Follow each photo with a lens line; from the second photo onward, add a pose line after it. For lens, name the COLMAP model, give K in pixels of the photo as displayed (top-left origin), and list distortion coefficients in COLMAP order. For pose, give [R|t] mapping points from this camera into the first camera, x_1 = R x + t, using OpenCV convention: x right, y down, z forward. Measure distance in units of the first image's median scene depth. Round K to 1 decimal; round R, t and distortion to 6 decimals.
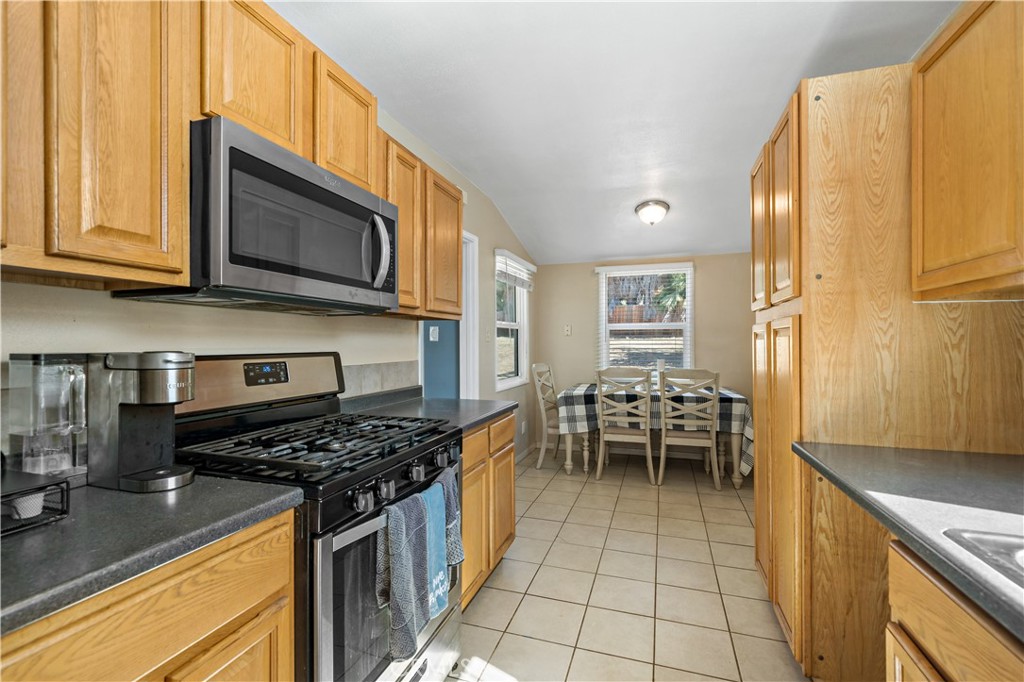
lens RADIAL K [[447.5, 0, 509.8], [0, 447.5, 347.8], [0, 0, 1]] dist [0.000328, -0.000448]
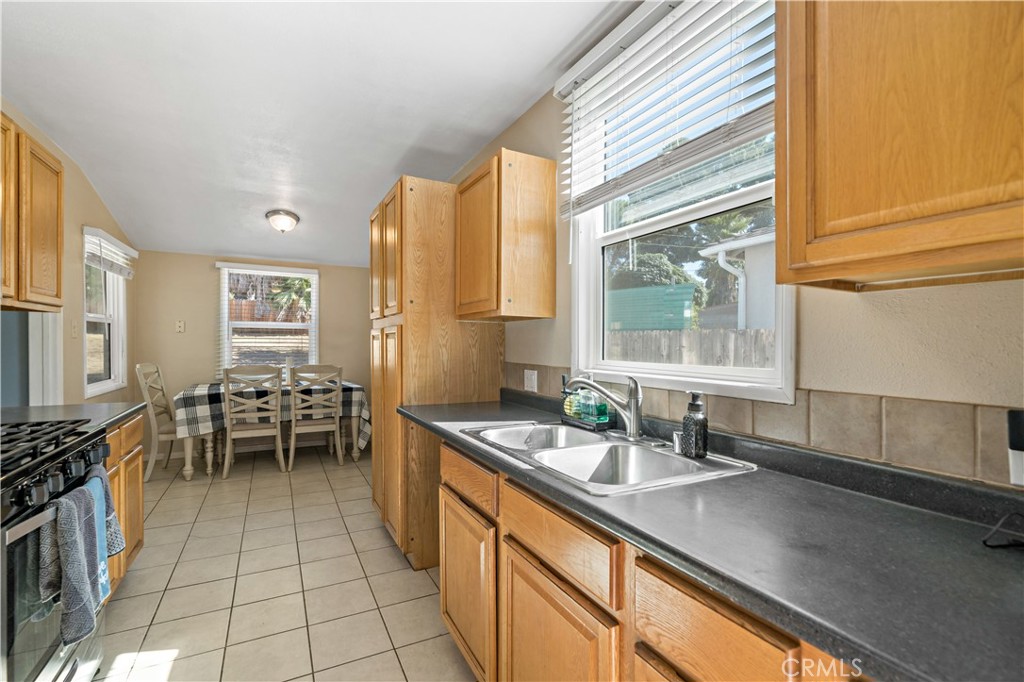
lens RADIAL K [[447.5, 0, 509.8], [0, 447.5, 347.8], [0, 0, 1]] dist [0.000328, -0.000448]
pose [[0.684562, 0.000319, 0.728955, -0.099895], [-0.002500, 0.999995, 0.001911, 0.000663], [-0.728951, -0.003131, 0.684559, -0.149182]]
